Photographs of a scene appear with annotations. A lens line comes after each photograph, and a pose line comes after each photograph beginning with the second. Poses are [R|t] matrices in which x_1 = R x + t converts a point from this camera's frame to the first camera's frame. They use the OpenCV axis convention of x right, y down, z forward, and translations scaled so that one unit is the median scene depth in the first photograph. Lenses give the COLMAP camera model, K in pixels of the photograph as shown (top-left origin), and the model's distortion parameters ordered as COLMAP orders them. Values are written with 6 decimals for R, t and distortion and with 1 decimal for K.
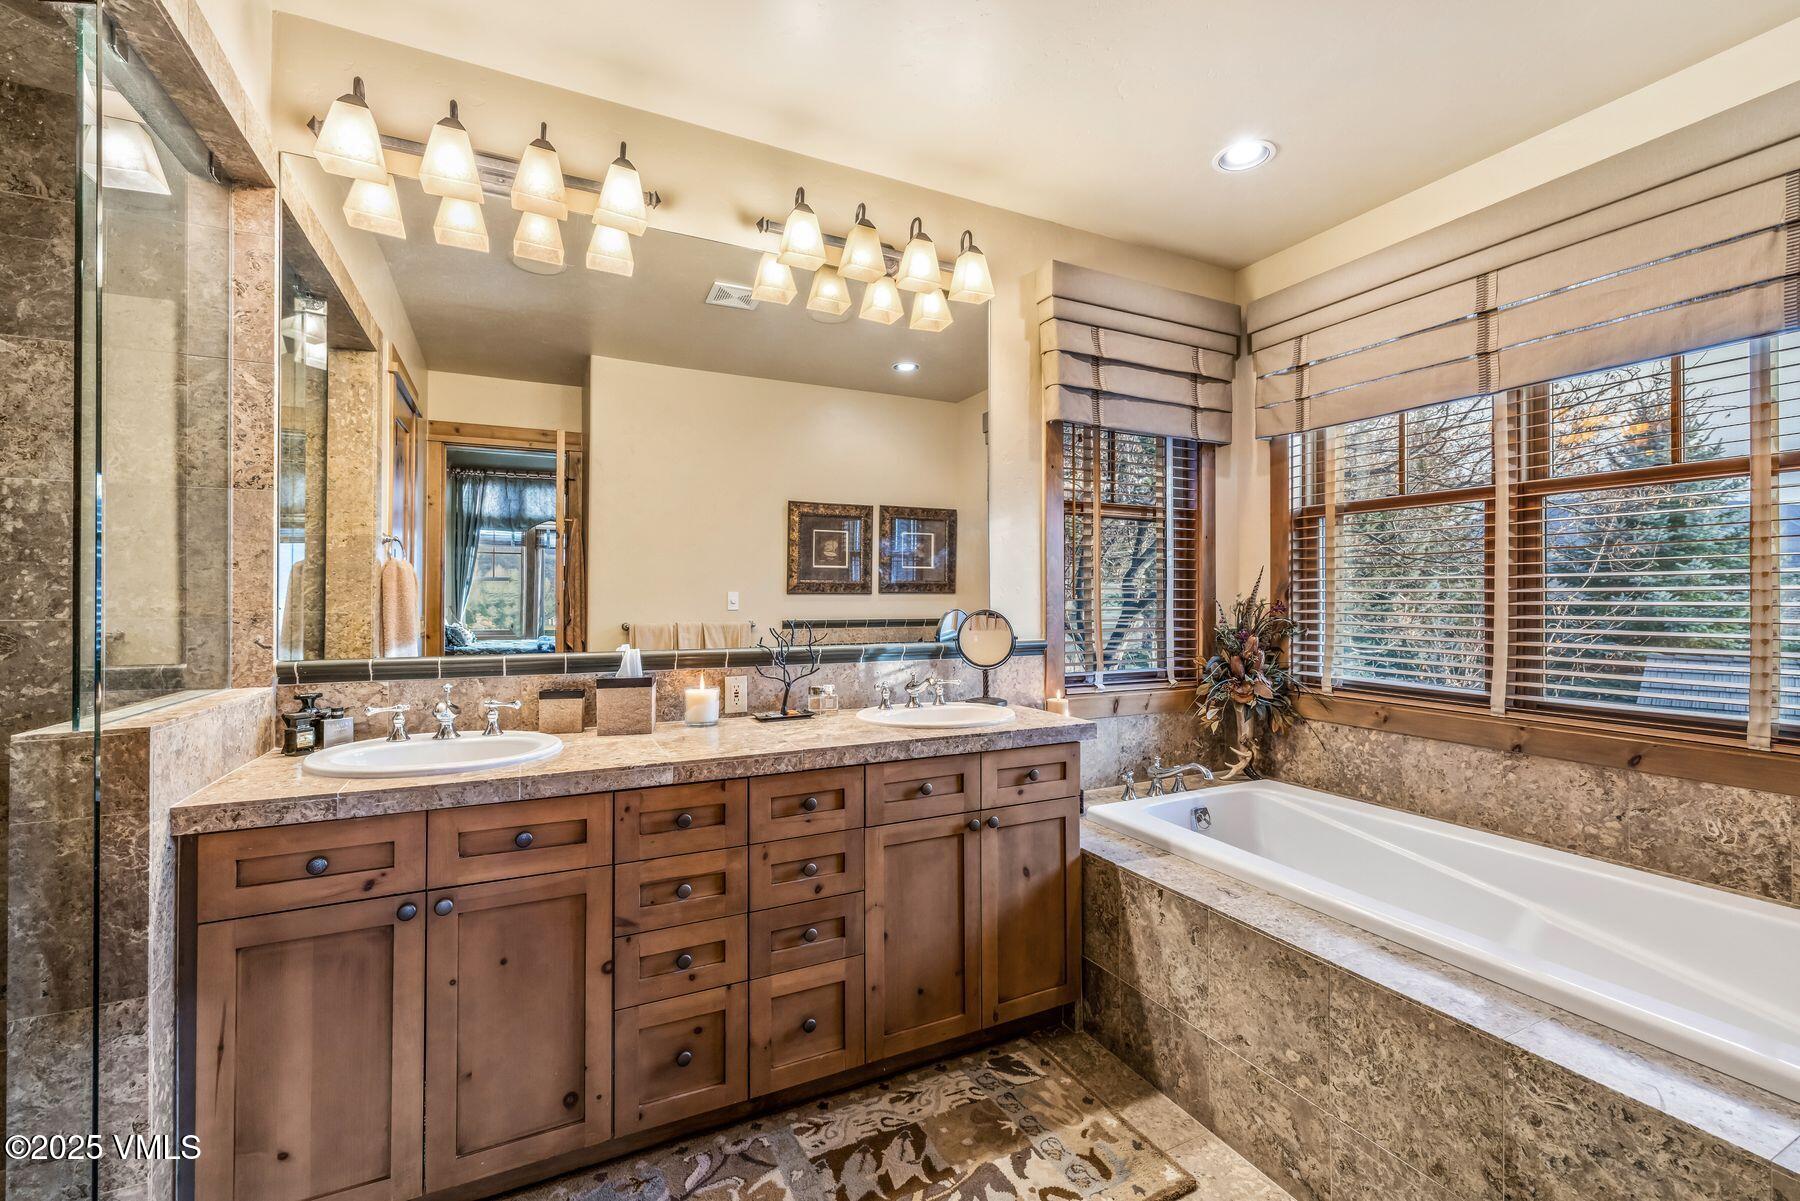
lens RADIAL K [[761.0, 0, 900.0], [0, 761.0, 600.5], [0, 0, 1]] dist [0.000578, -0.000215]
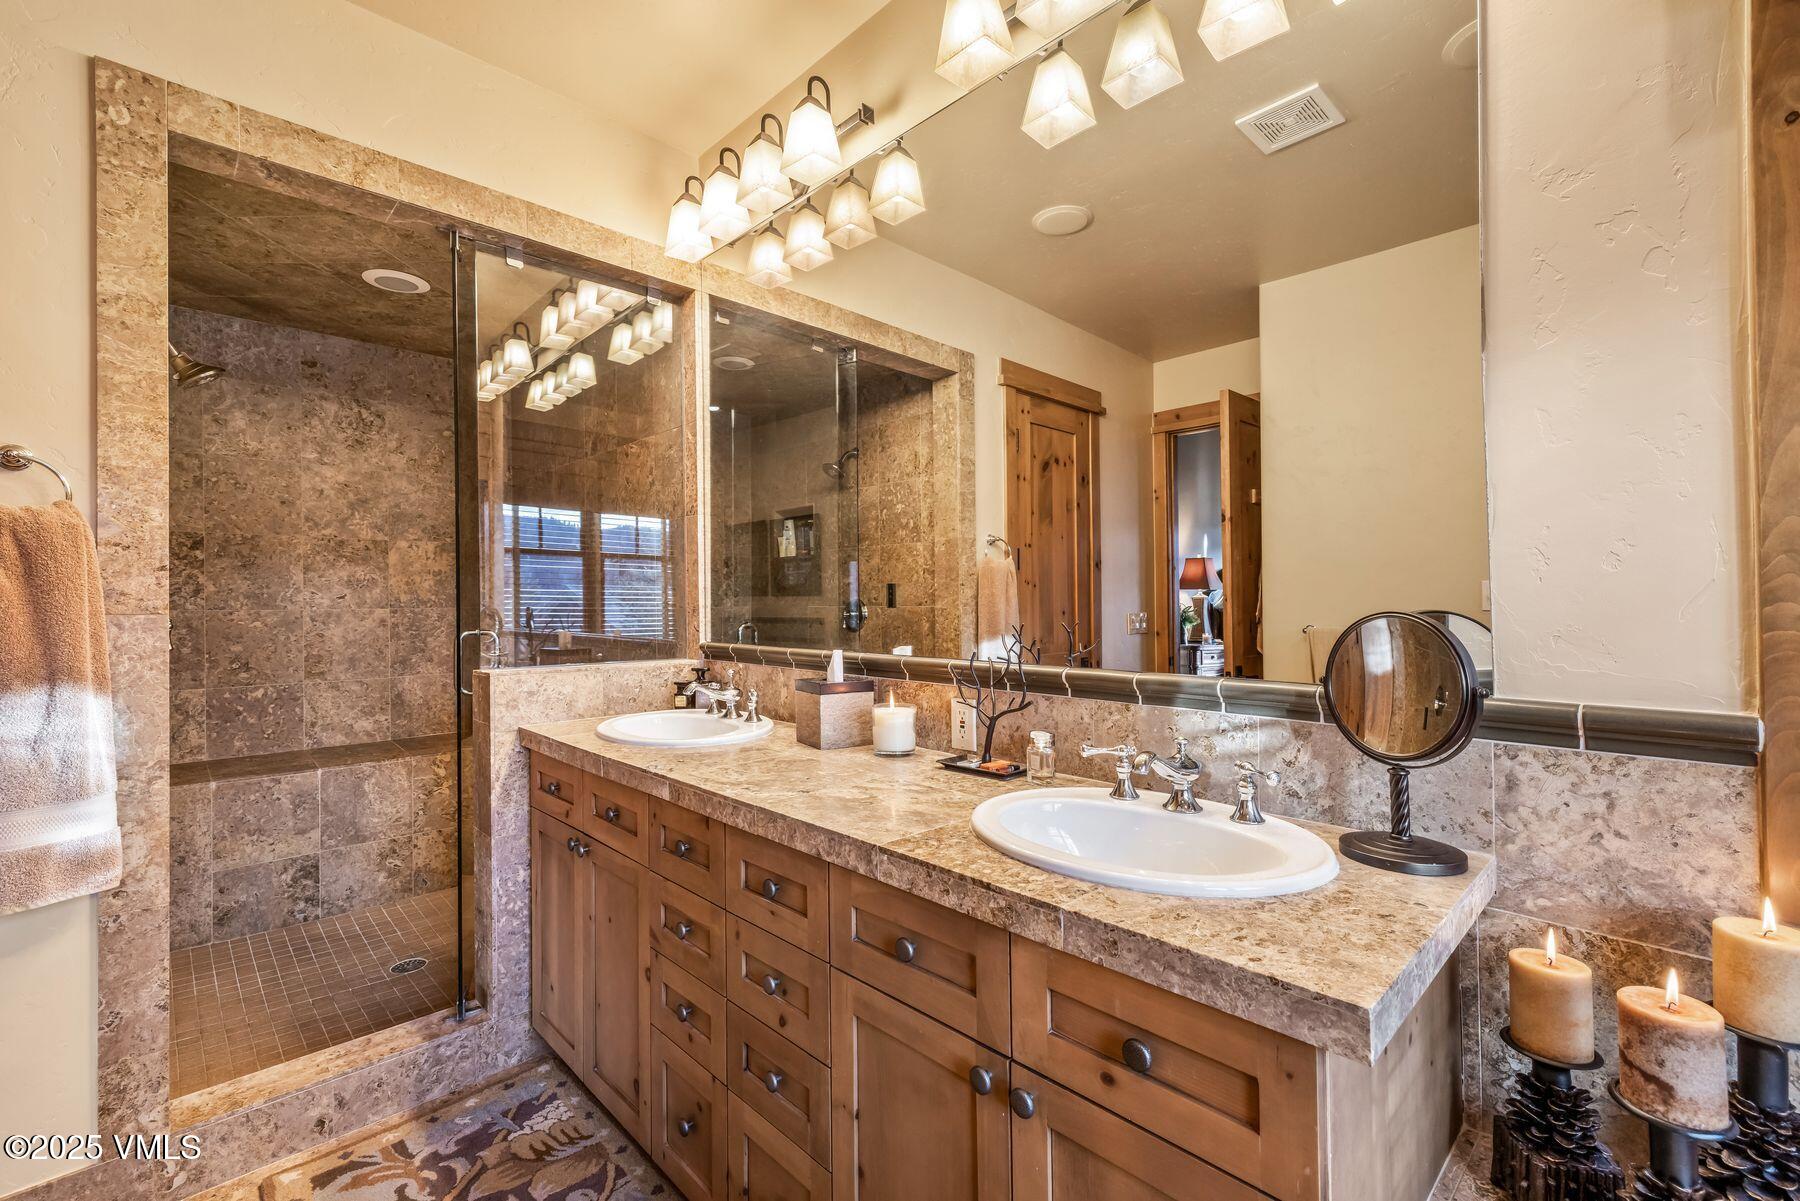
lens RADIAL K [[783.0, 0, 900.0], [0, 783.0, 600.5], [0, 0, 1]] dist [0.003051, 0.000209]
pose [[0.298669, -0.000168, -0.954357, 0.519524], [0.001621, 0.999999, 0.000331, 0.007805], [0.954355, -0.001646, 0.298669, 0.798072]]
